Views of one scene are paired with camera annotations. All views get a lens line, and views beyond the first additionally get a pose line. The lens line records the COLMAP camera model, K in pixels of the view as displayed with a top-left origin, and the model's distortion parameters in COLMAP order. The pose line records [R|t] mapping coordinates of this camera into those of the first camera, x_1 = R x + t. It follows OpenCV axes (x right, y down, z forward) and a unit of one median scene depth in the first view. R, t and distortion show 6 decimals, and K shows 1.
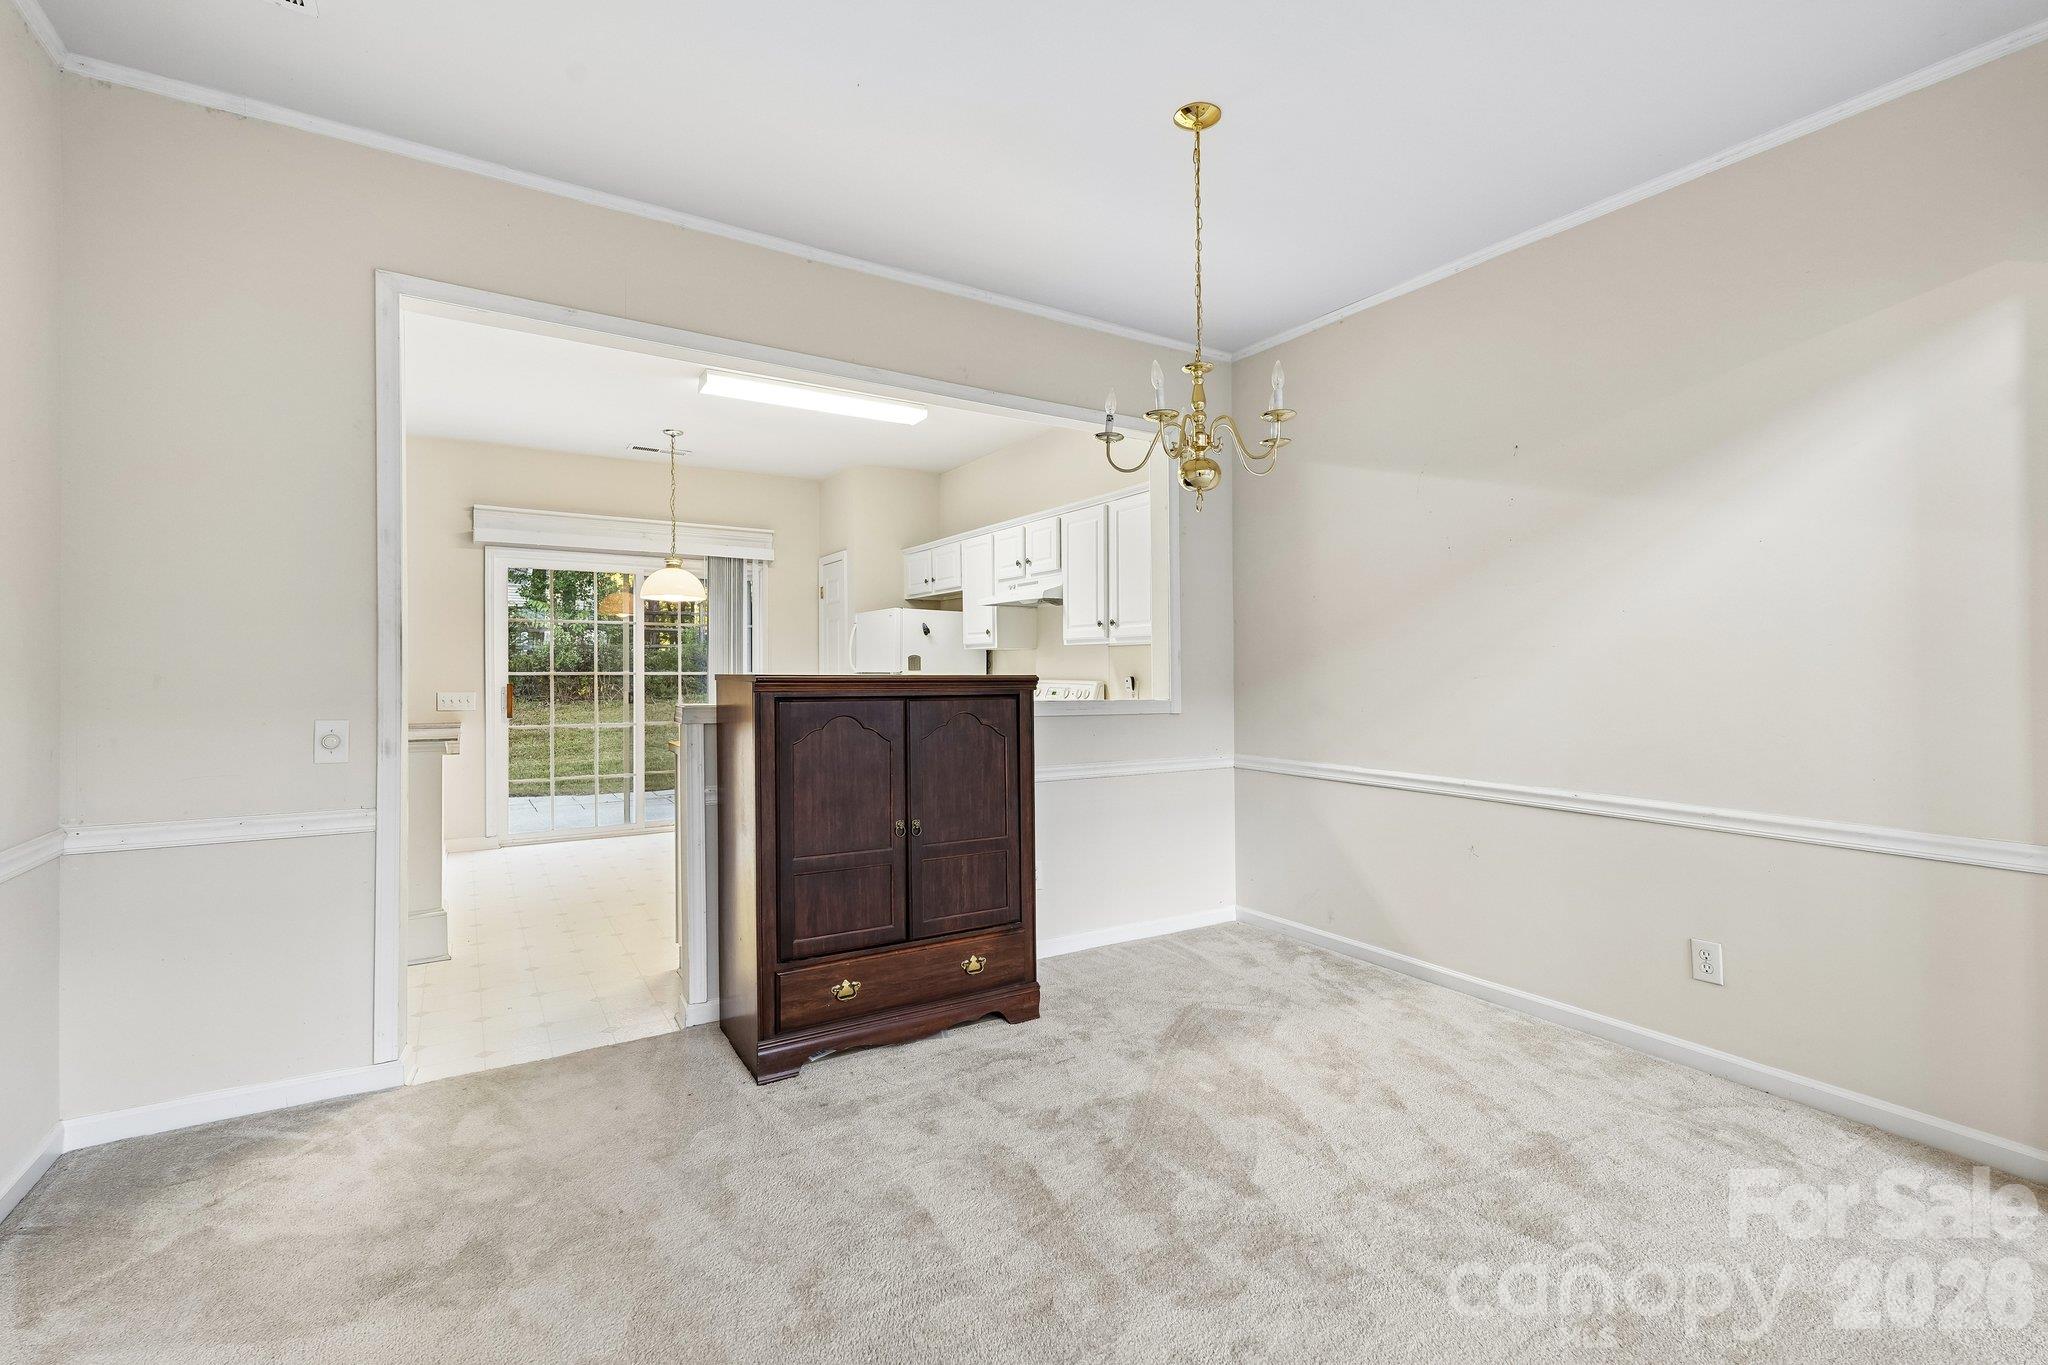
lens RADIAL K [[895.1, 0, 1011.4], [0, 895.1, 666.7], [0, 0, 1]] dist [0.000347, 0.002152]
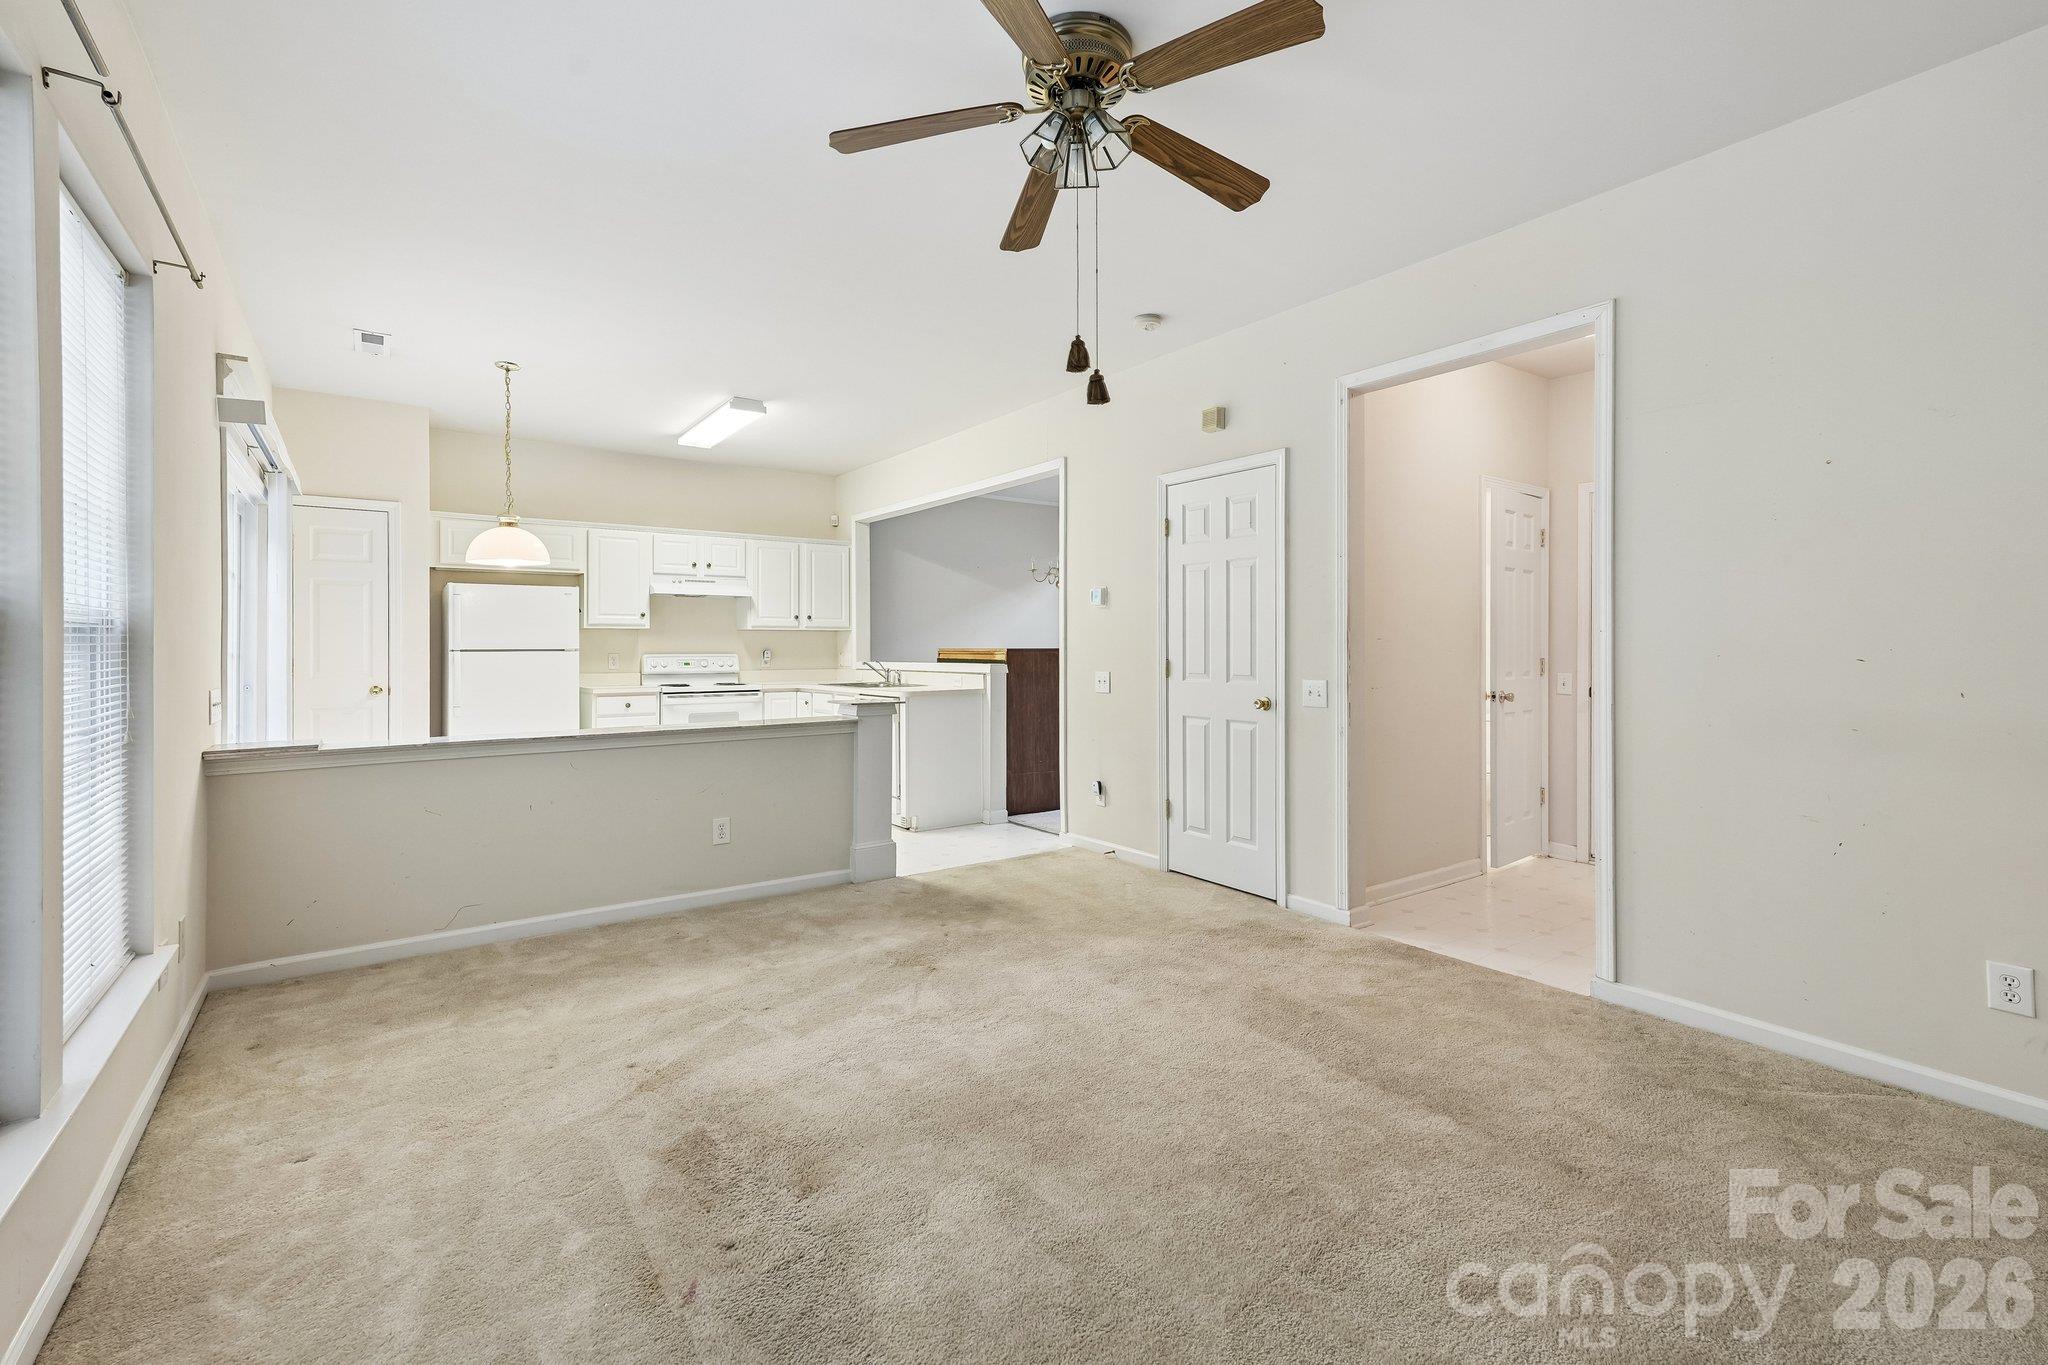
lens RADIAL K [[895.1, 0, 1035.1], [0, 895.1, 643.0], [0, 0, 1]] dist [0.000347, 0.002152]
pose [[-0.082783, 0.001031, 0.996567, -1.198880], [-0.005150, 0.999986, -0.001463, -0.001272], [-0.996554, -0.005253, -0.082777, 0.541134]]
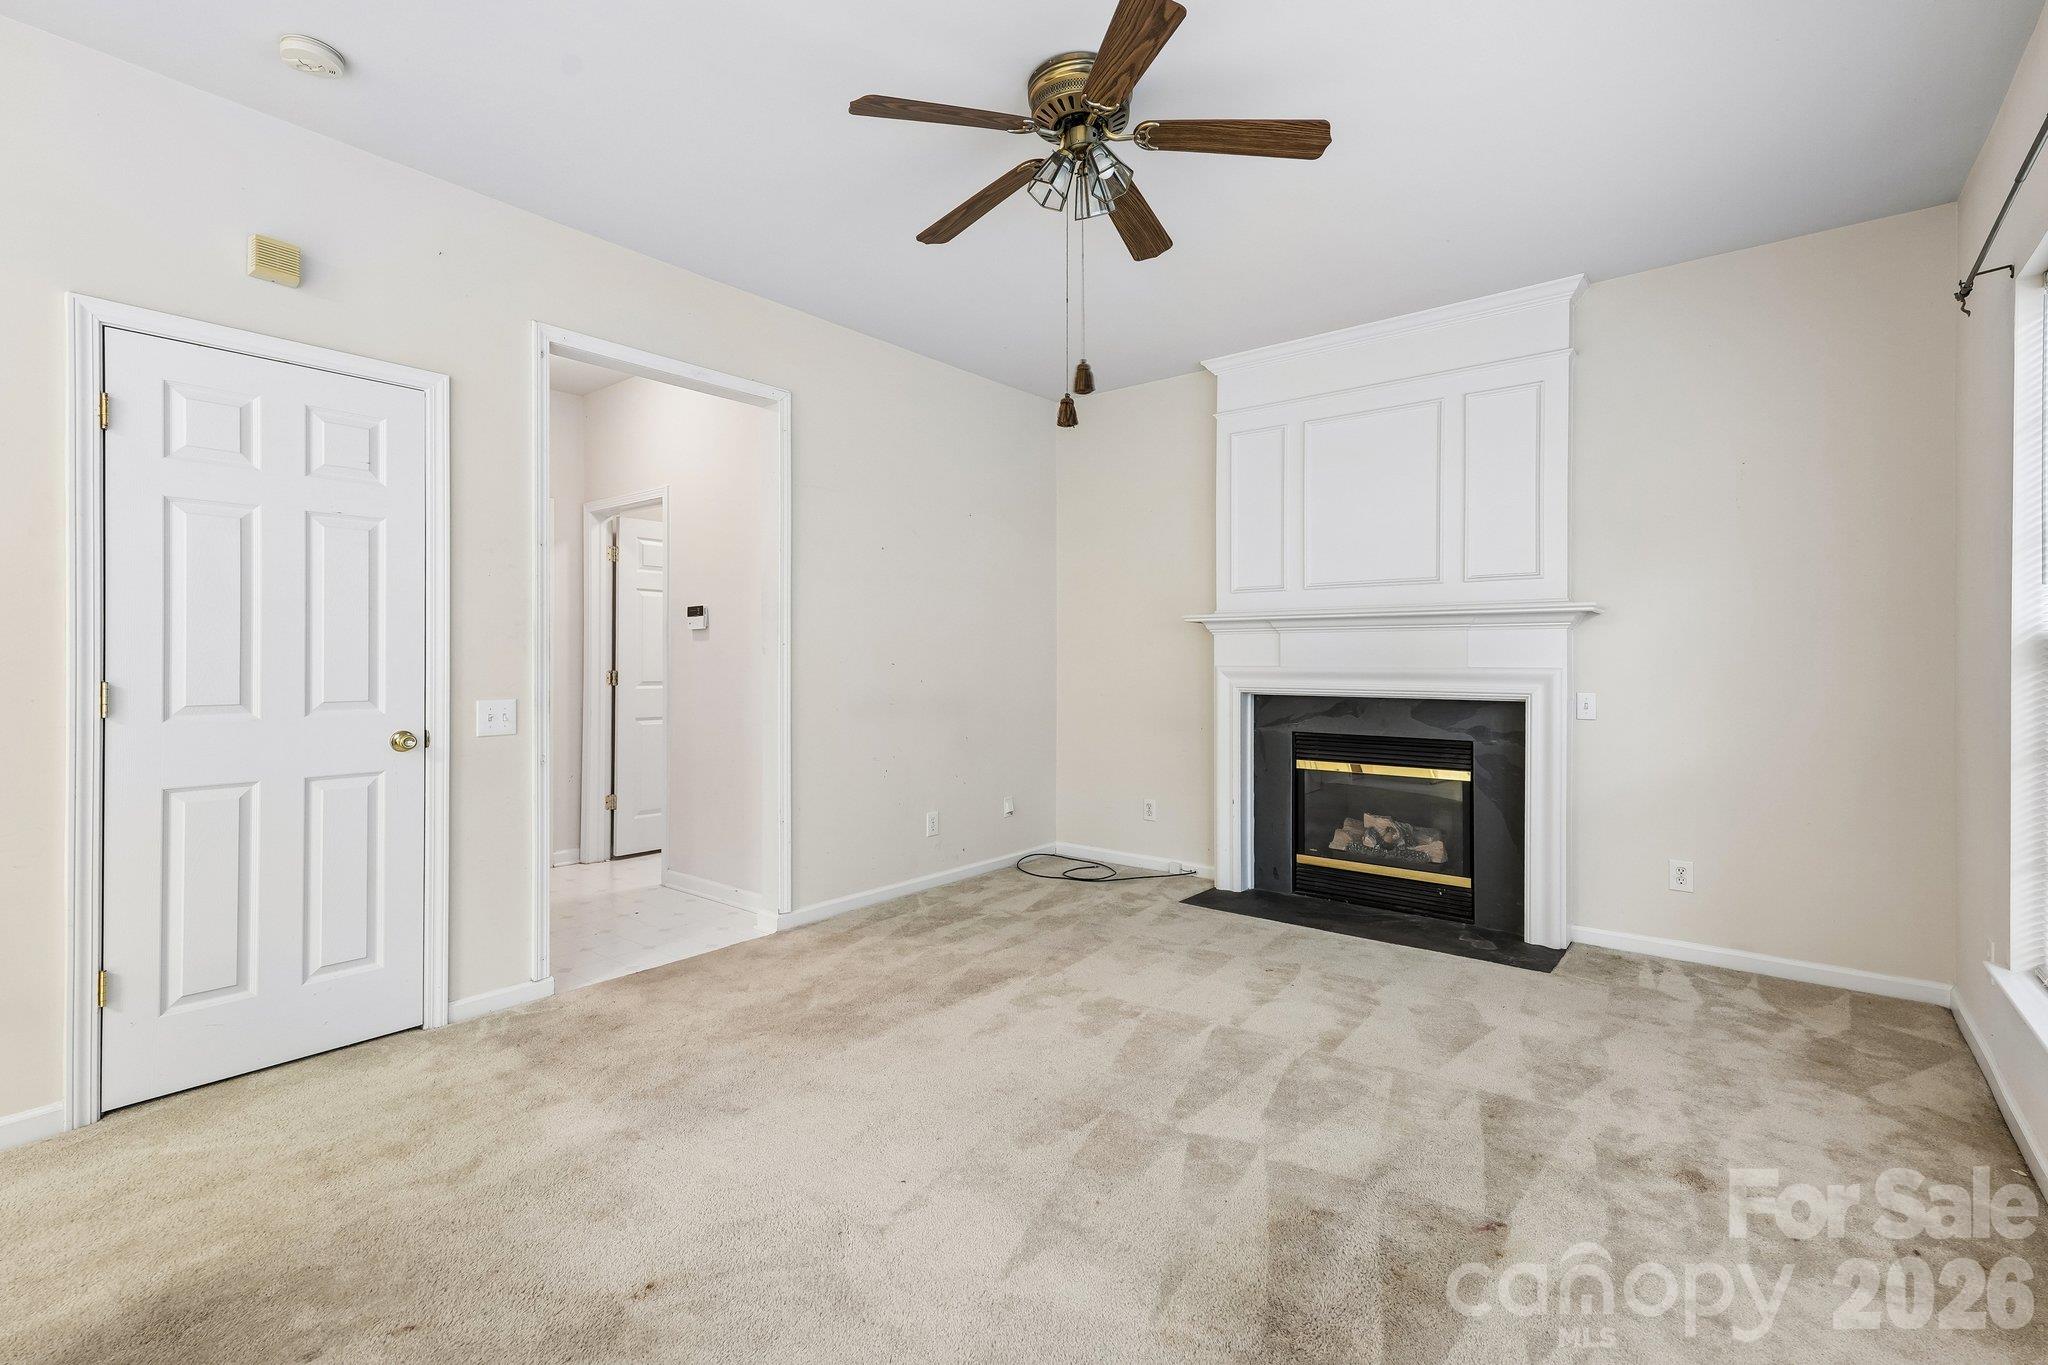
lens RADIAL K [[895.1, 0, 1027.6], [0, 895.1, 655.9], [0, 0, 1]] dist [0.000347, 0.002152]
pose [[-0.944911, -0.001994, -0.327320, -0.662553], [-0.000796, 0.999992, -0.003793, 0.001240], [0.327325, -0.003324, -0.944906, 0.859577]]
